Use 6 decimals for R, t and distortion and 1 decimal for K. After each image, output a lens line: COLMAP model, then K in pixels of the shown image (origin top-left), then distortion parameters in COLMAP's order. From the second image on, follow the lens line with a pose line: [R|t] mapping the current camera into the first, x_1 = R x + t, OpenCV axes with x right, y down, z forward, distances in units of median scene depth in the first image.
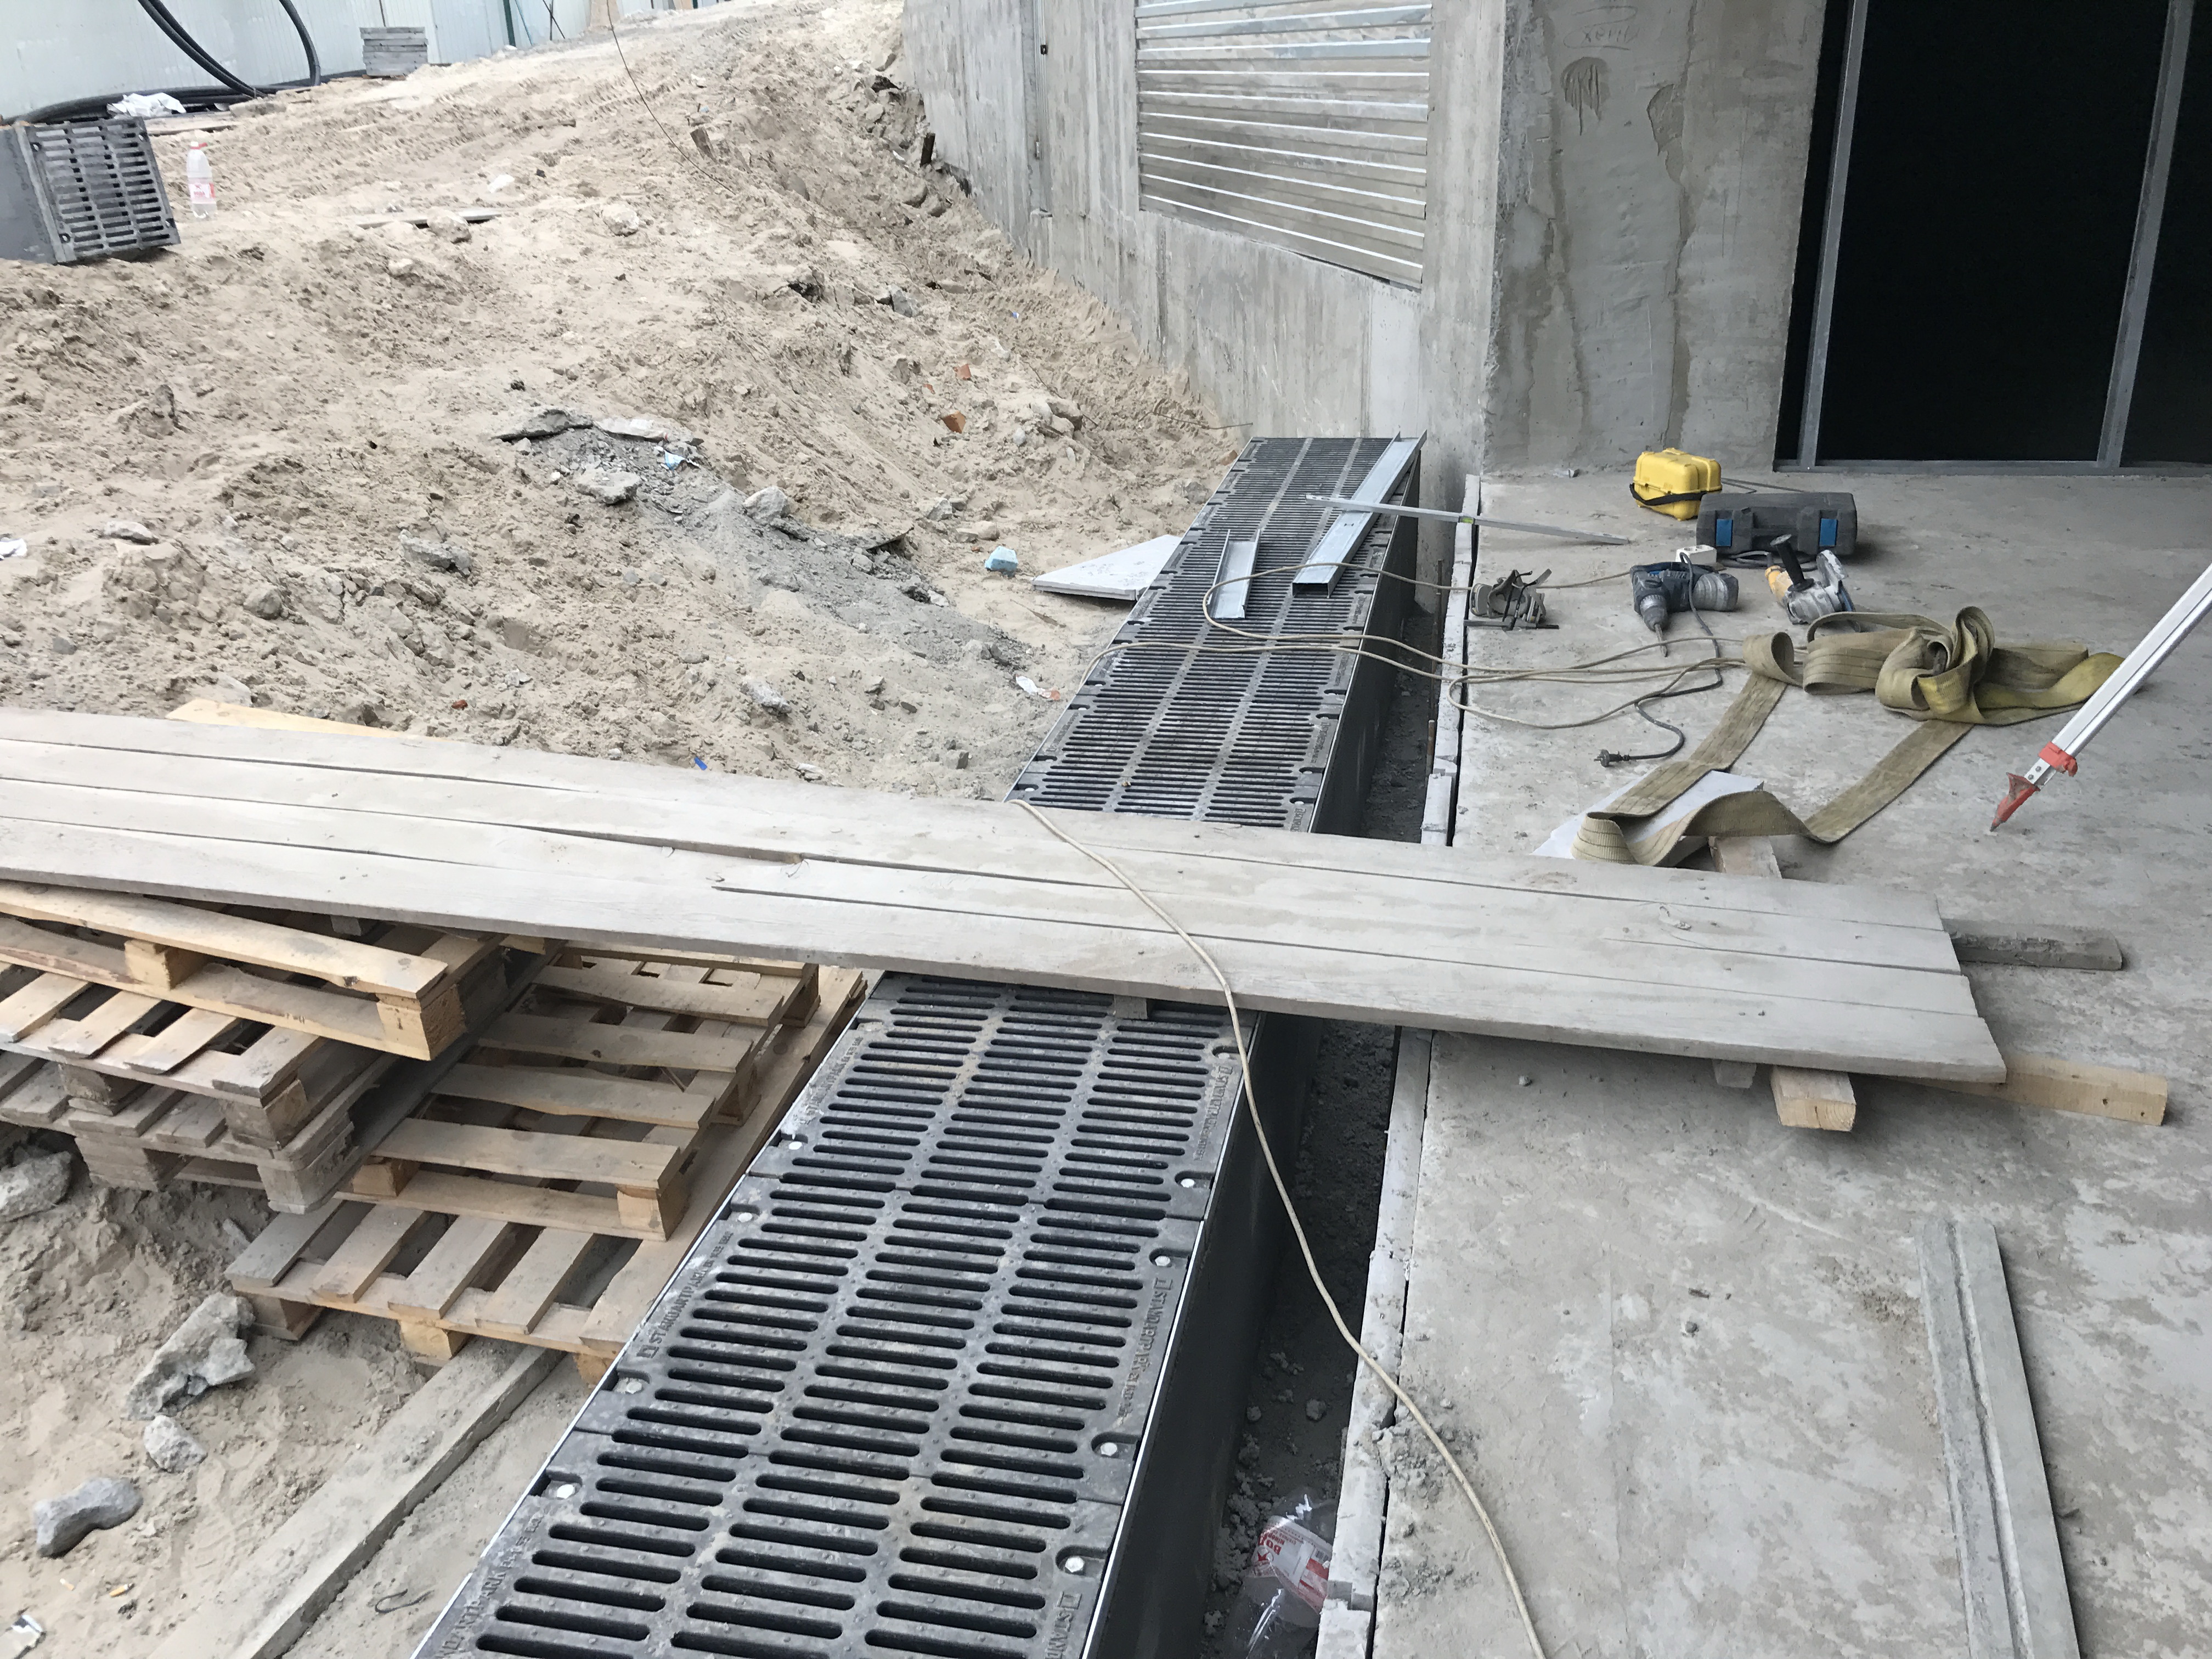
lens RADIAL K [[1790.4, 0, 1117.4], [0, 1790.4, 795.4], [0, 0, 1]] dist [-0.014264, 0.045691]
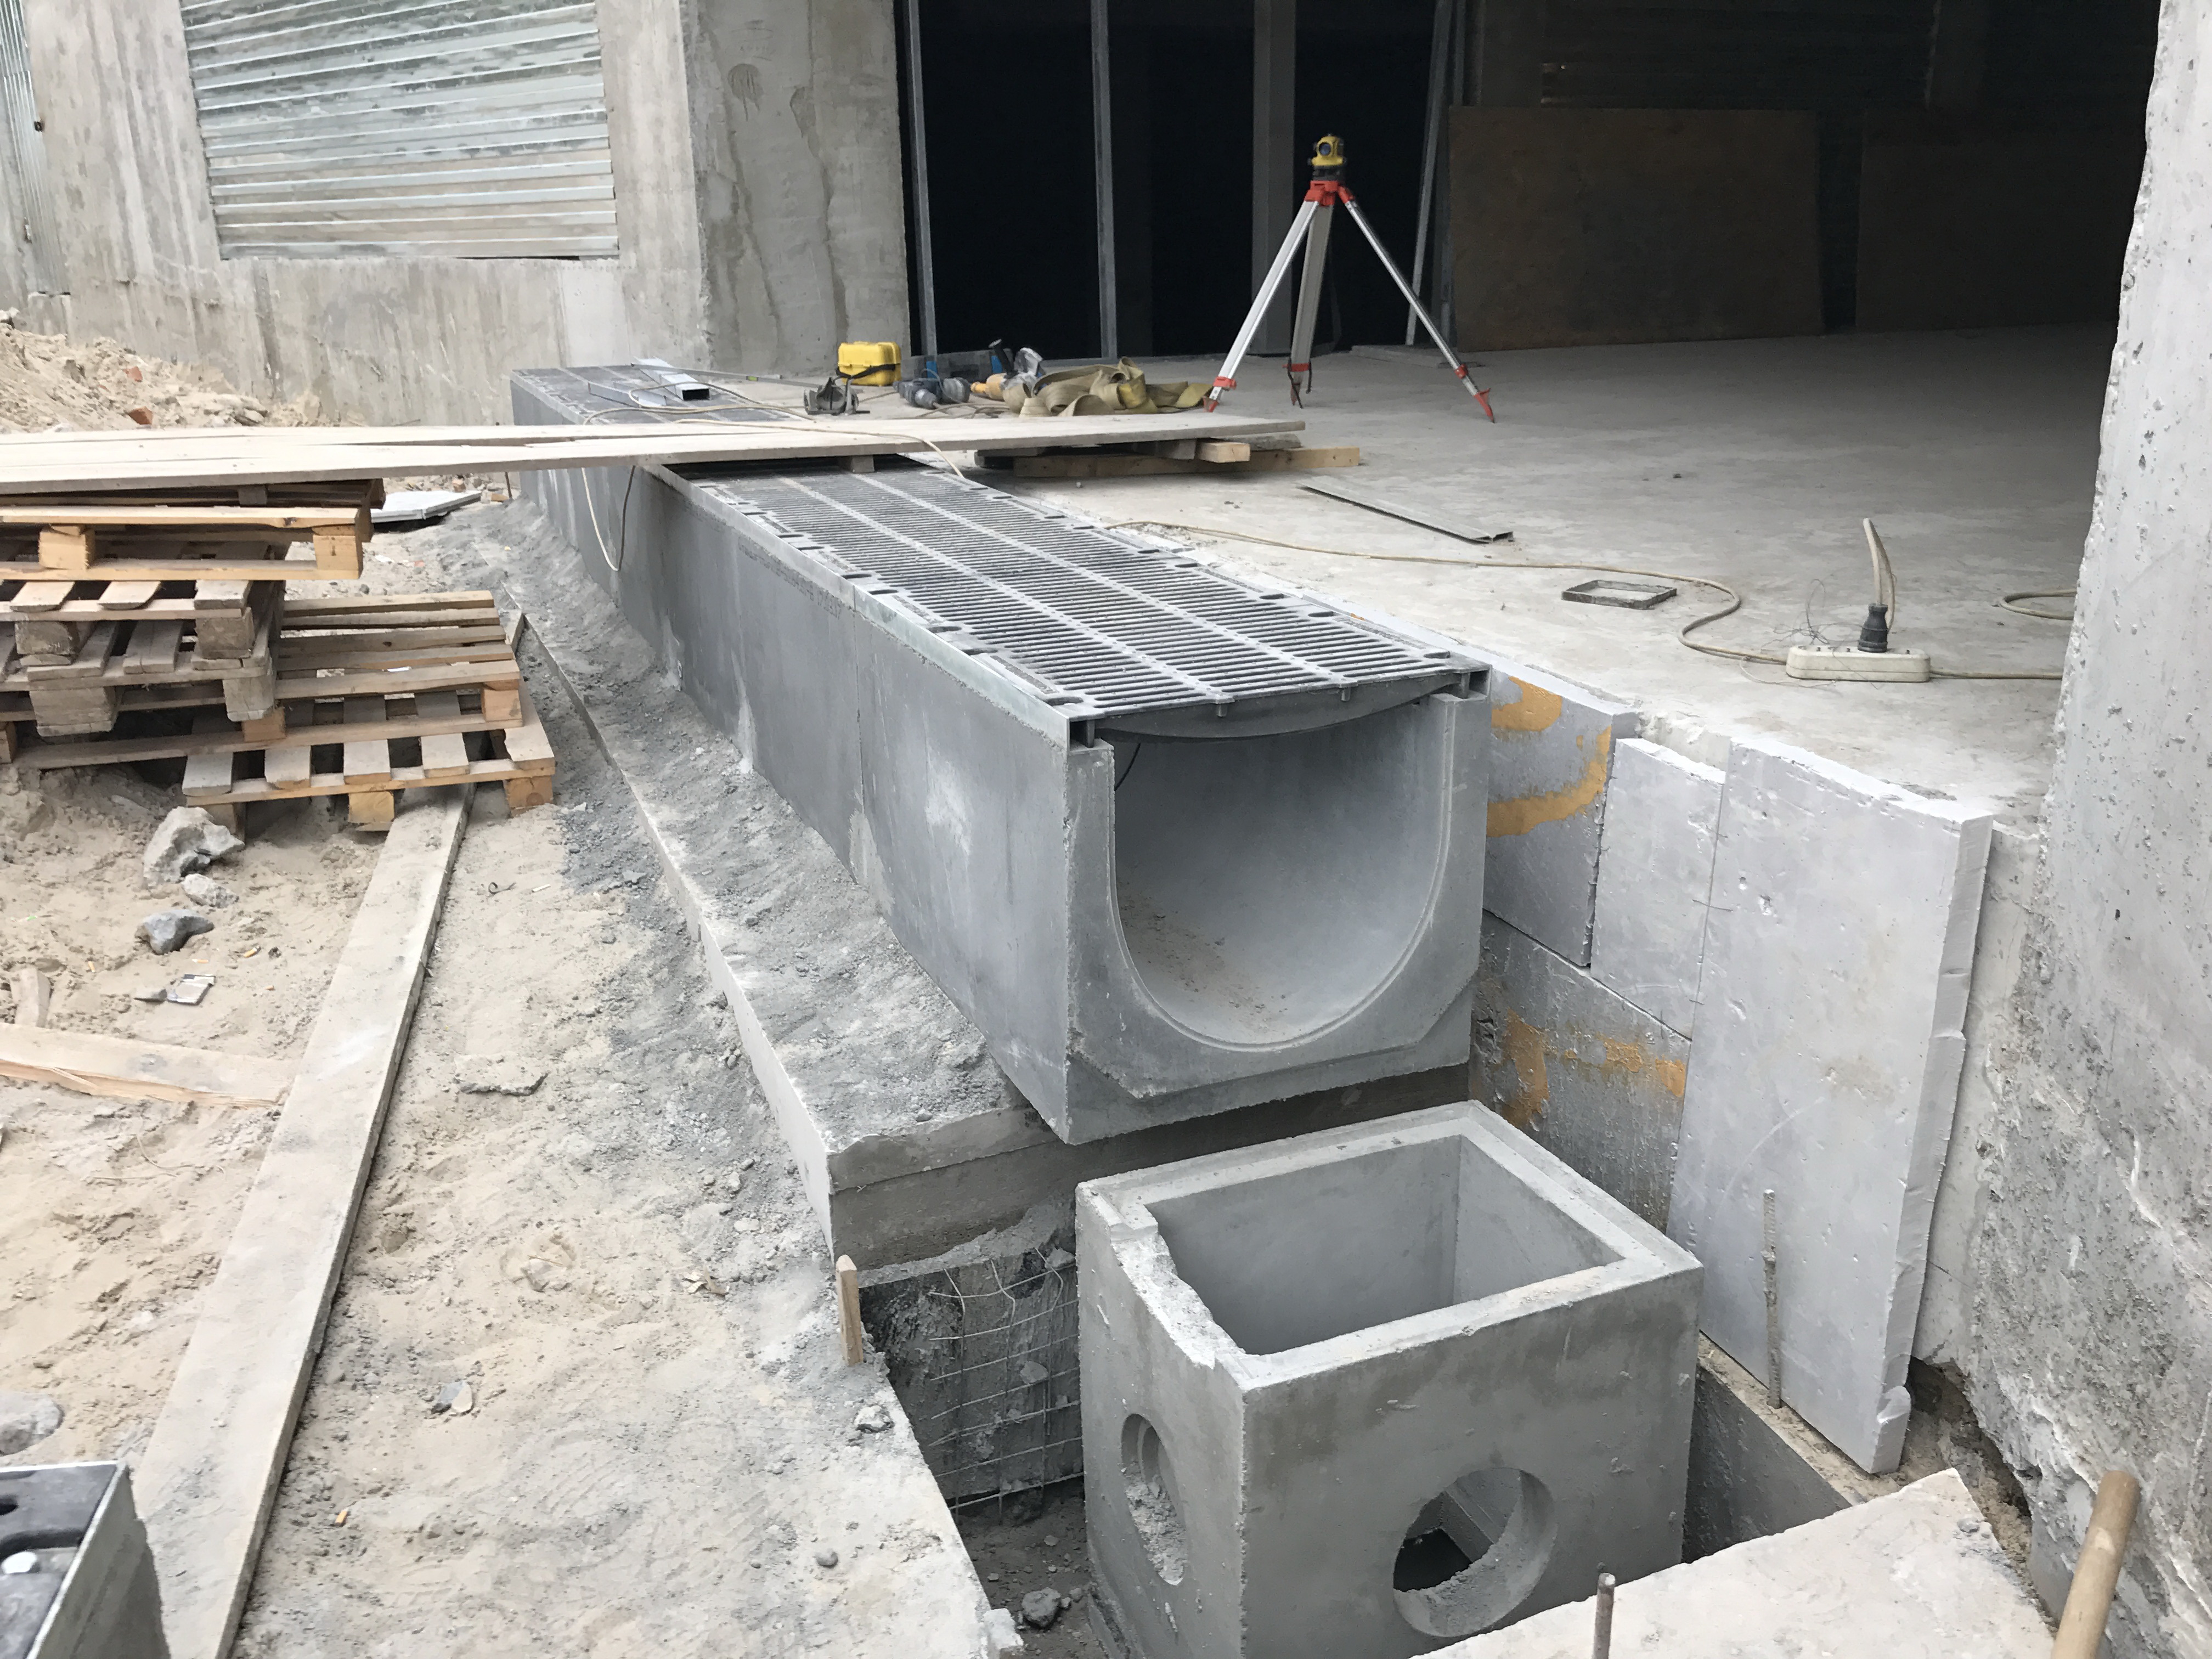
lens RADIAL K [[1790.4, 0, 1117.4], [0, 1790.4, 795.4], [0, 0, 1]] dist [-0.014264, 0.045691]
pose [[0.815364, -0.160057, 0.556384, -0.344941], [0.217560, 0.975297, -0.038260, 0.239683], [-0.536516, 0.152243, 0.830044, -0.193992]]
